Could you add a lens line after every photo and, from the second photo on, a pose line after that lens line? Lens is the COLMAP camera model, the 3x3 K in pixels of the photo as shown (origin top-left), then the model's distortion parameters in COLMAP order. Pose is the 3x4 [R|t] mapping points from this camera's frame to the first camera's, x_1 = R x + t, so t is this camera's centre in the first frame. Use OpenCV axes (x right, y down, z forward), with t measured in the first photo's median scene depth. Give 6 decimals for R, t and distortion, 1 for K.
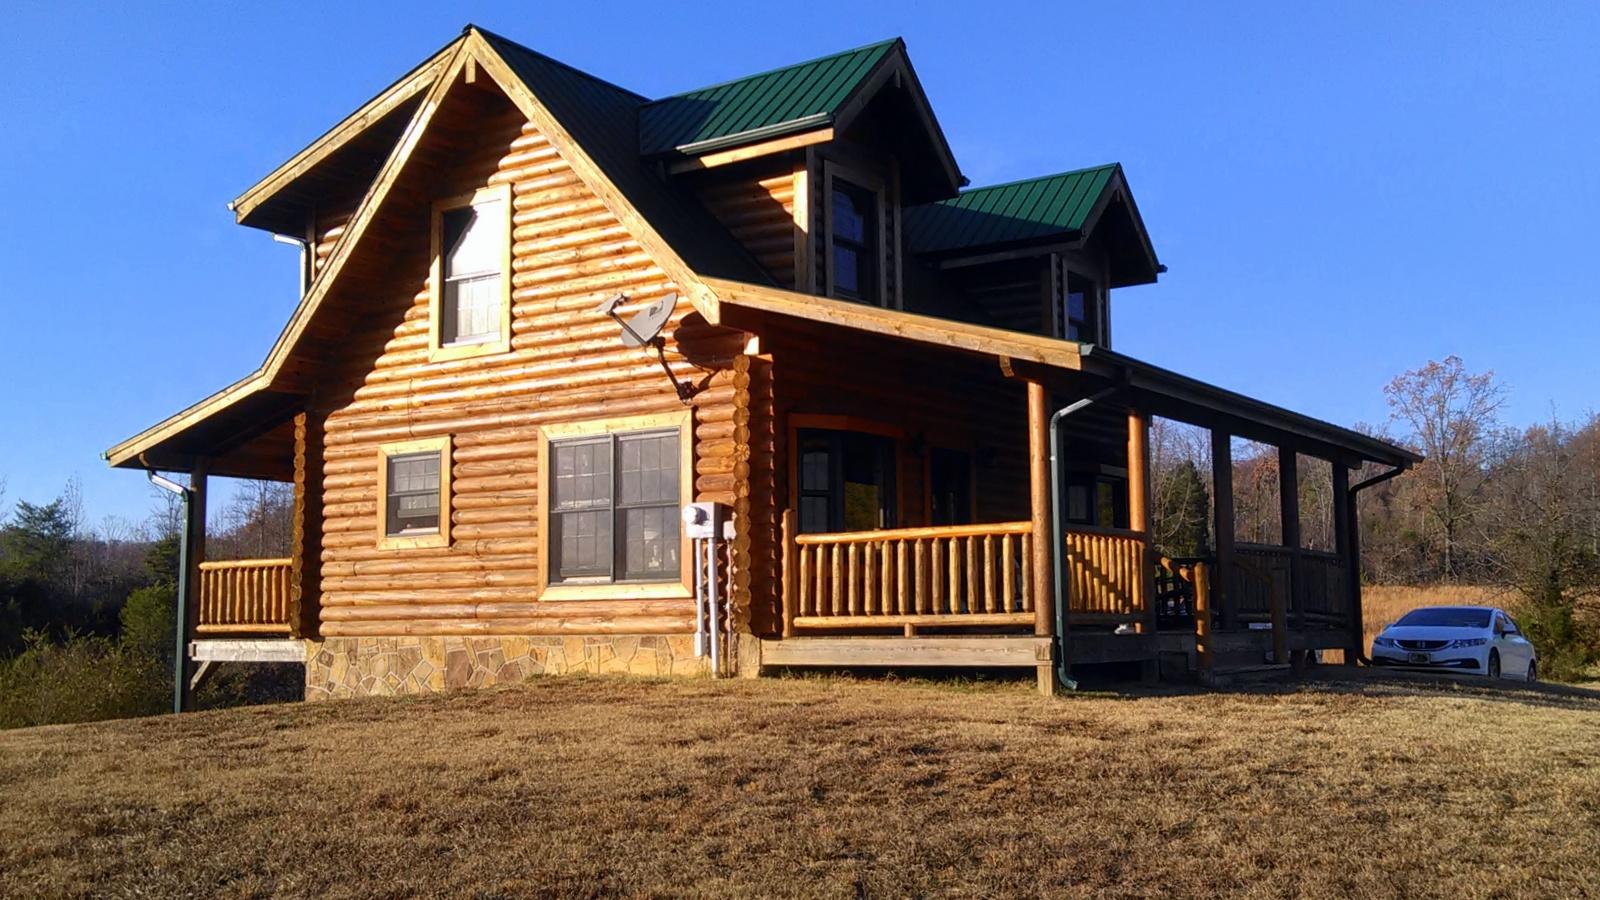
lens RADIAL K [[1567.0, 0, 797.4], [0, 1567.0, 443.2], [0, 0, 1]] dist [0.064161, -0.156263]
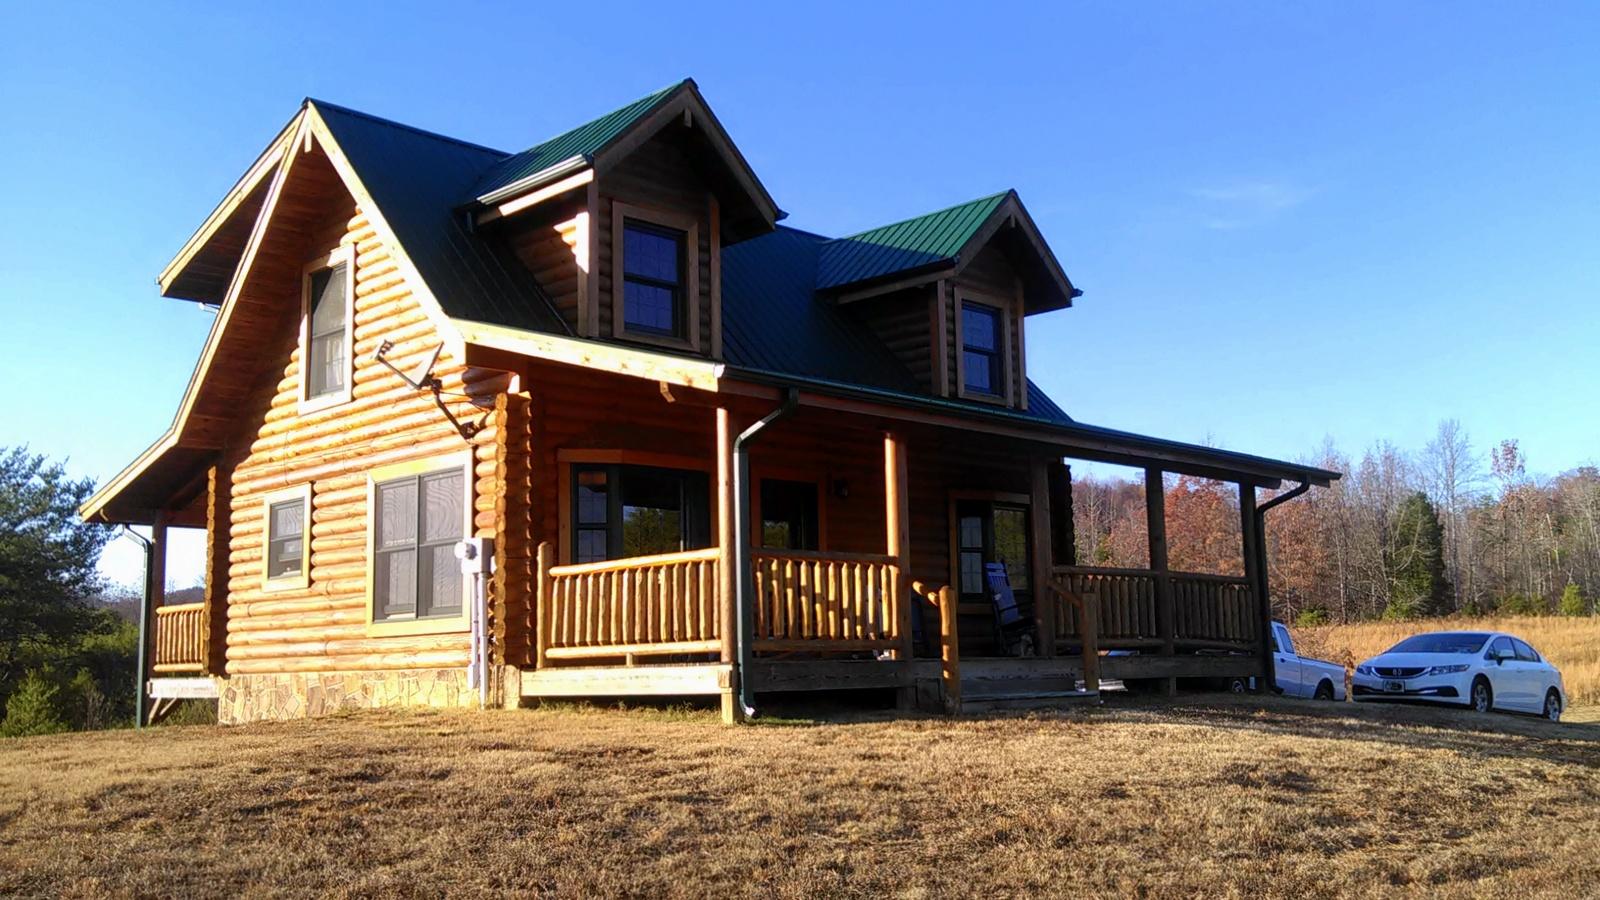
lens RADIAL K [[1482.1, 0, 802.5], [0, 1482.1, 439.8], [0, 0, 1]] dist [0.077340, -0.197201]
pose [[0.983908, -0.037700, -0.174652, 0.304525], [0.031539, 0.998783, -0.037921, 0.016049], [0.175869, 0.031802, 0.983900, 0.070749]]
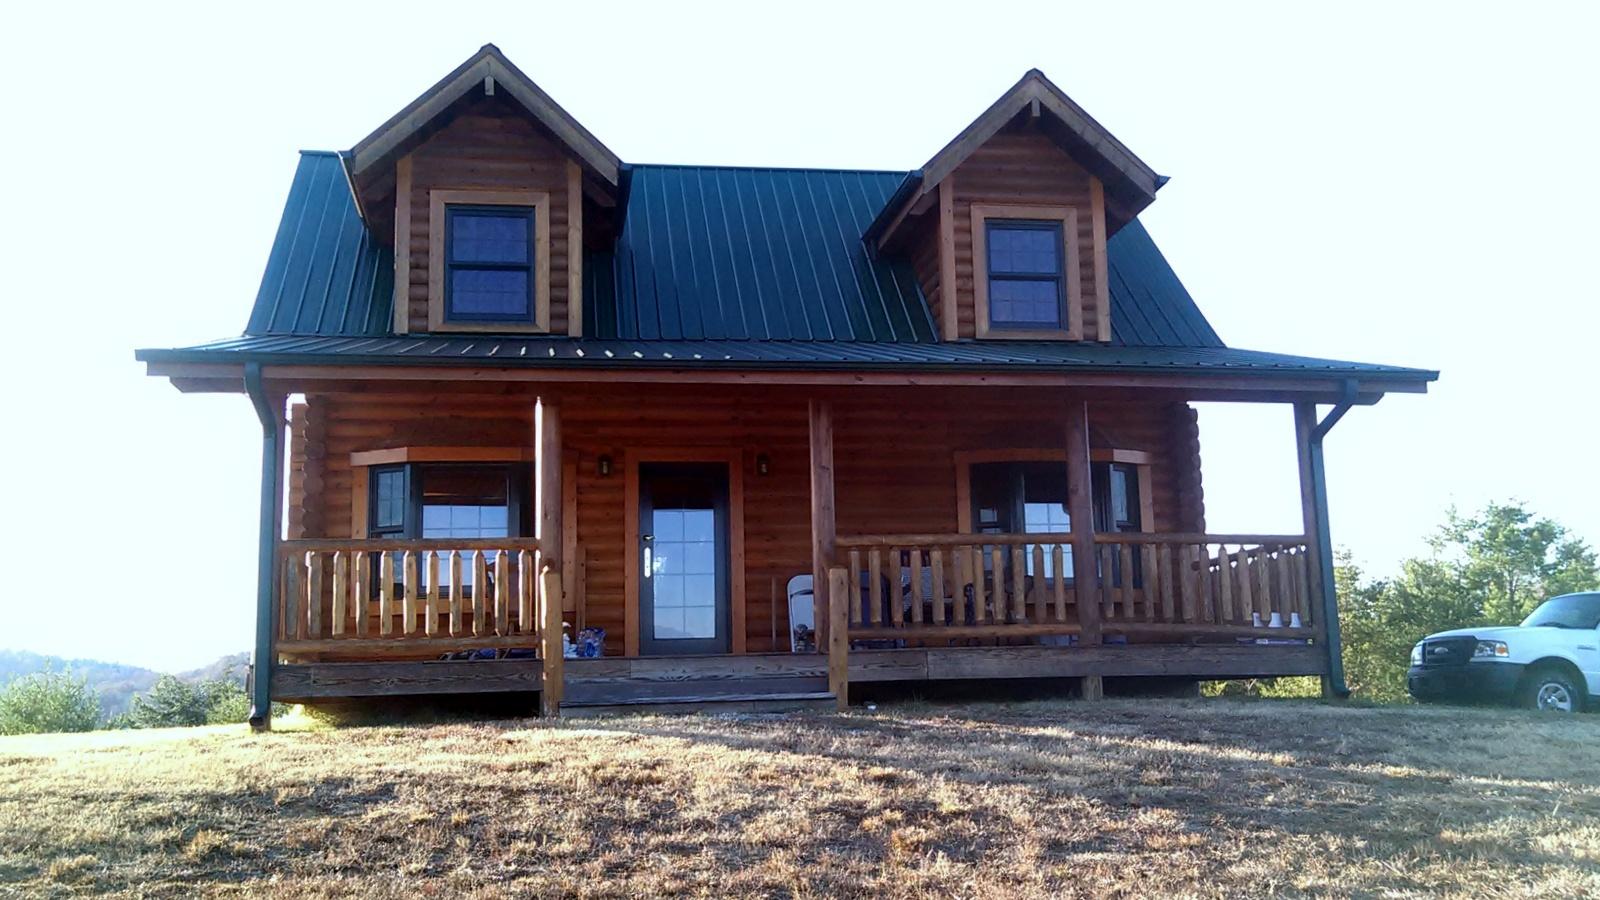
lens RADIAL K [[1482.1, 0, 802.5], [0, 1482.1, 439.8], [0, 0, 1]] dist [0.077340, -0.197201]
pose [[0.701405, -0.138500, -0.699177, 0.820808], [0.101453, 0.990351, -0.094402, 0.087944], [0.705506, -0.004720, 0.708688, 0.503918]]
